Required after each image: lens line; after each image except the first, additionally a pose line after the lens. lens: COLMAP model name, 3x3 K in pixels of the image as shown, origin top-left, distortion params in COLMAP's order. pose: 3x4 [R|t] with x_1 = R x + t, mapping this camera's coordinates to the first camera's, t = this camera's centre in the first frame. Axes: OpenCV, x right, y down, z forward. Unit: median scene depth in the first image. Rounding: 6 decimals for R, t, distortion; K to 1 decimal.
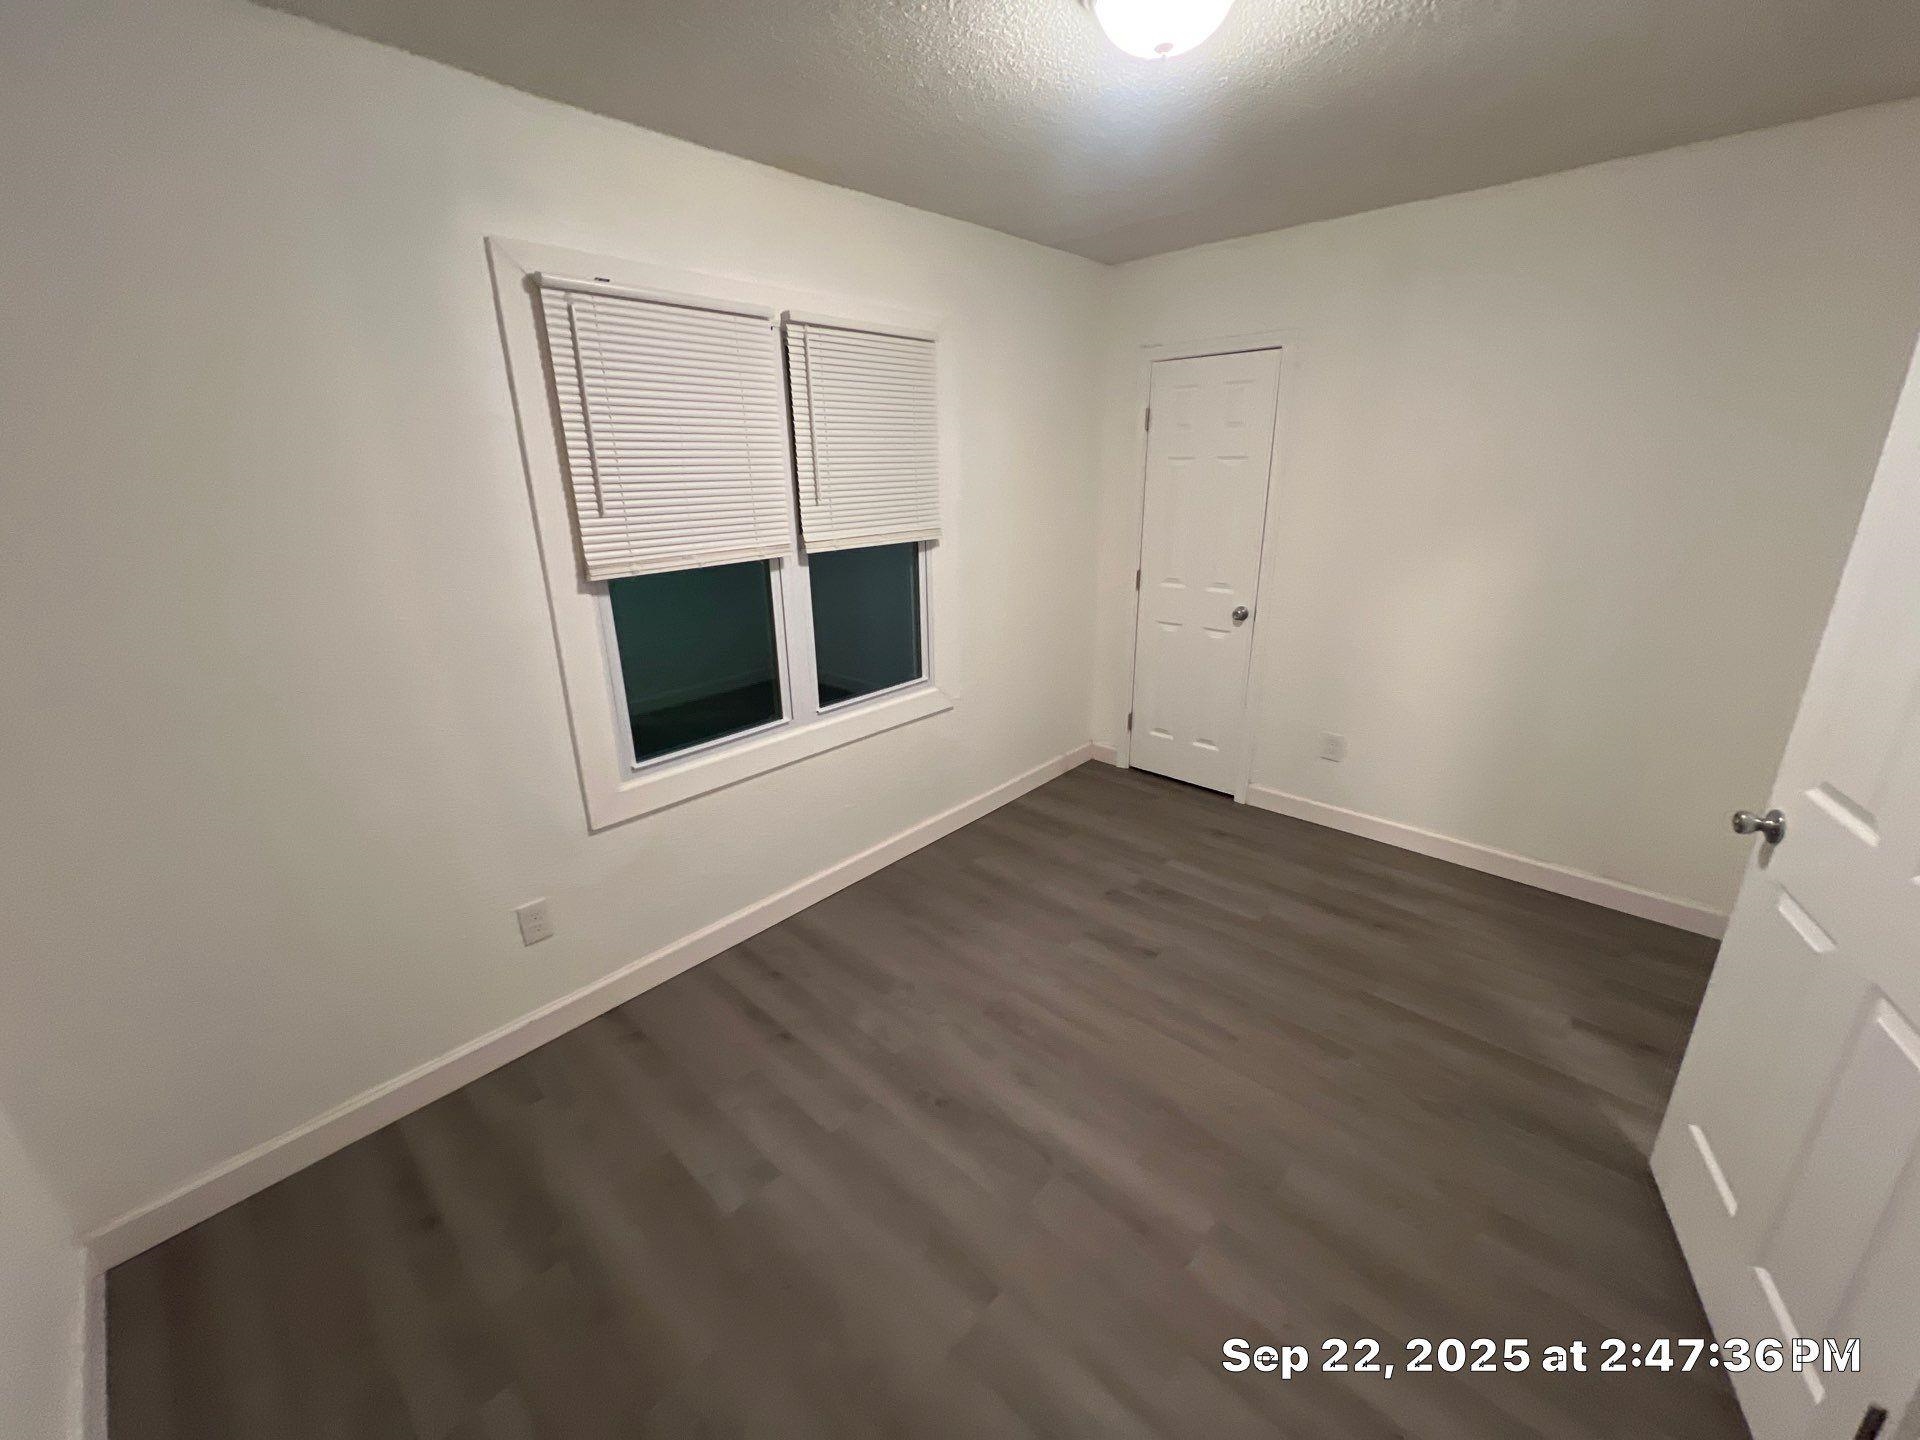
lens RADIAL K [[767.4, 0, 957.9], [0, 767.4, 700.6], [0, 0, 1]] dist [0.029592, -0.000489]
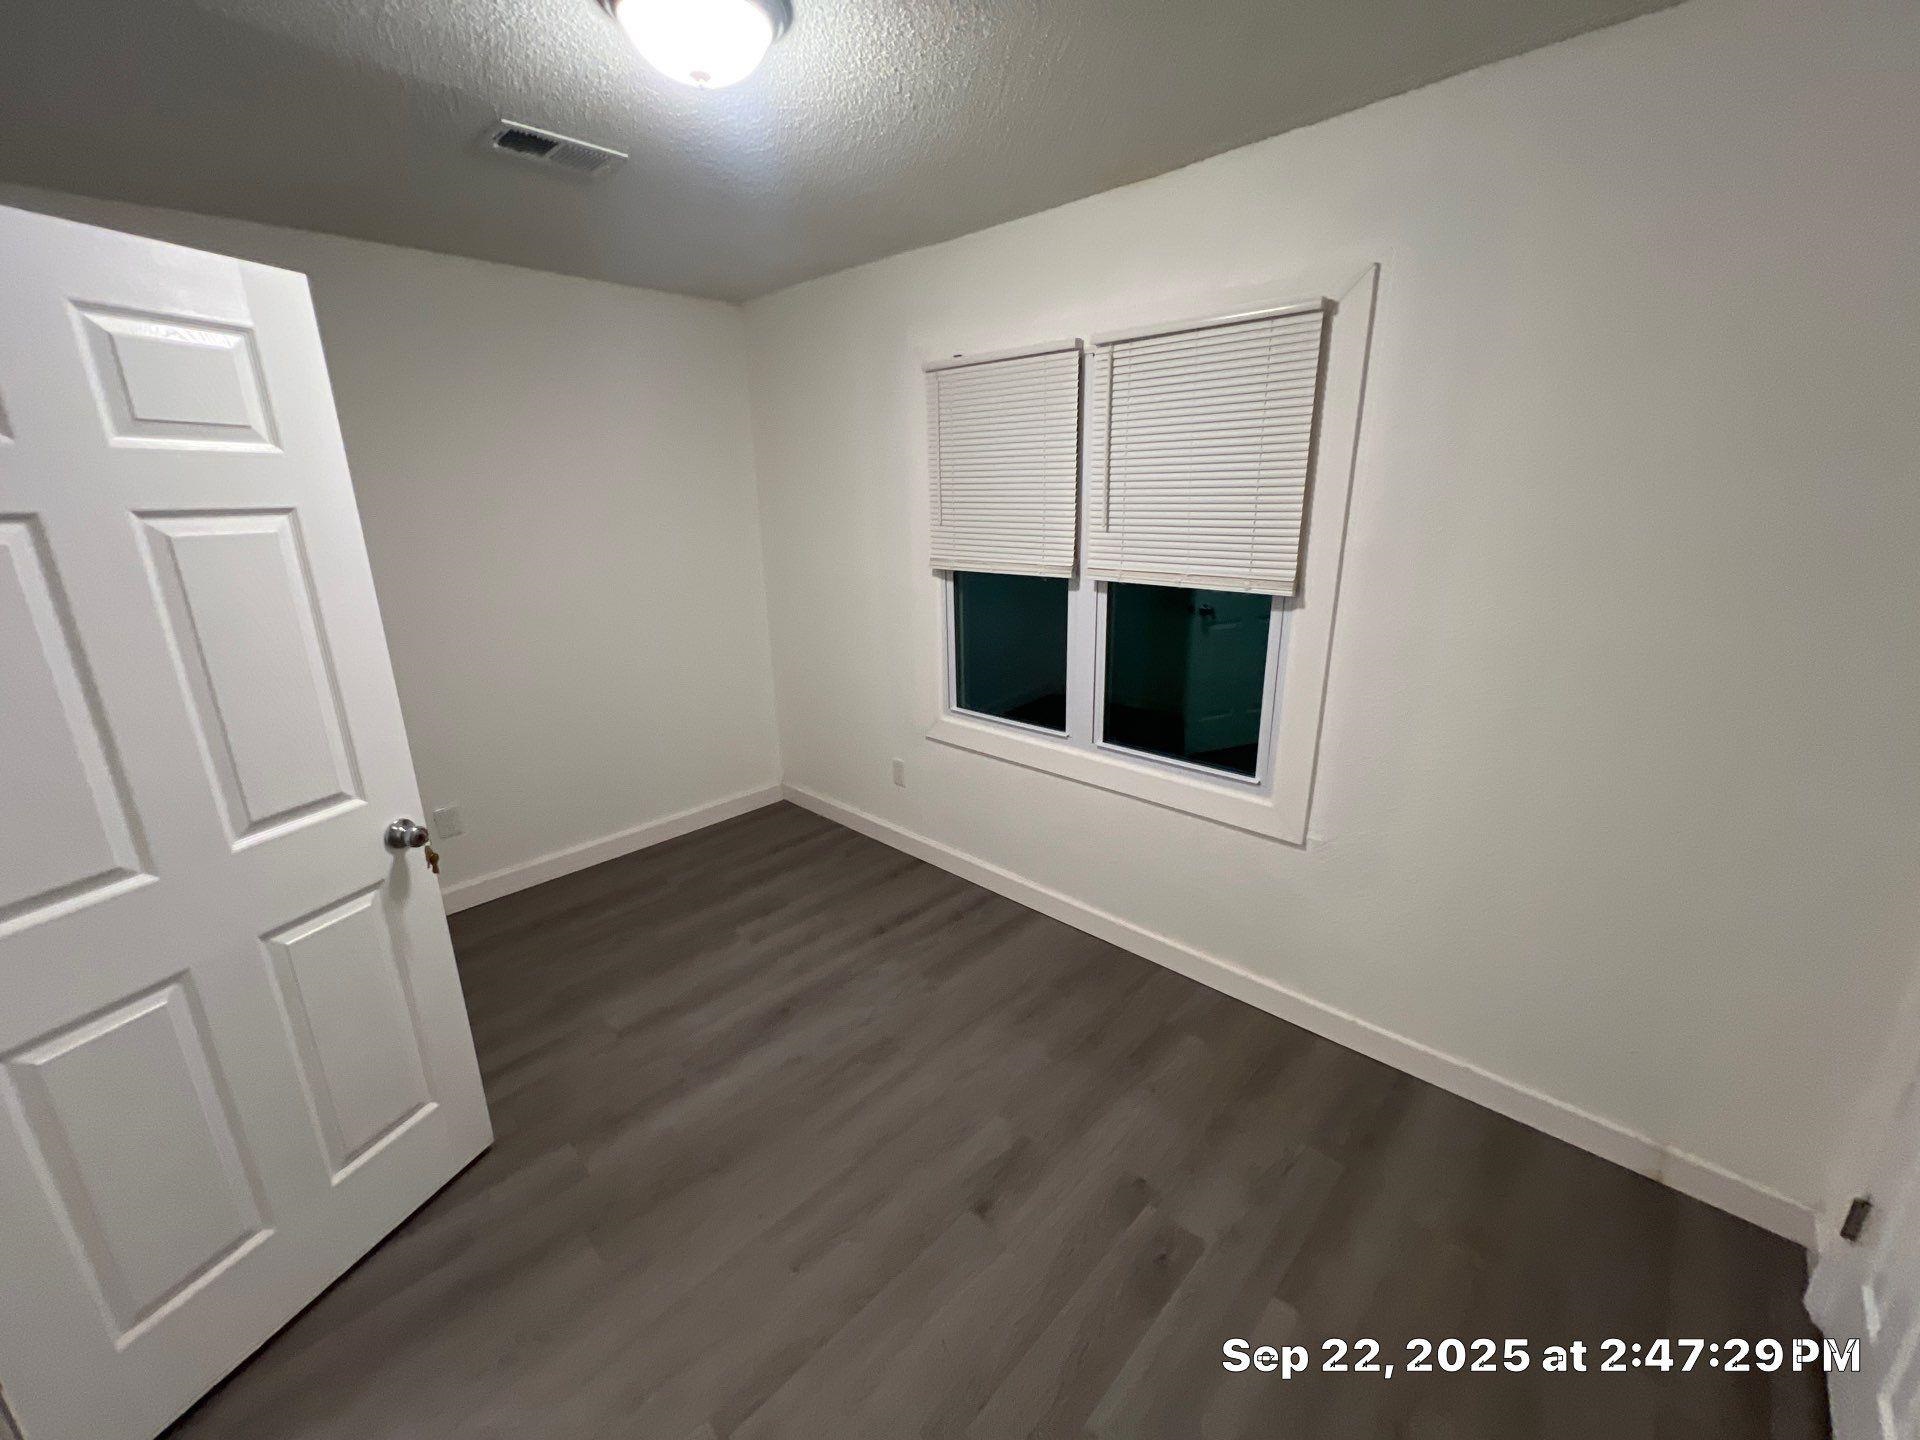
lens RADIAL K [[767.4, 0, 957.9], [0, 767.4, 700.6], [0, 0, 1]] dist [0.029592, -0.000489]
pose [[-0.008030, 0.282978, -0.959093, 0.782992], [-0.284394, 0.918870, 0.273492, -0.267848], [0.958674, 0.274956, 0.073099, 0.805472]]
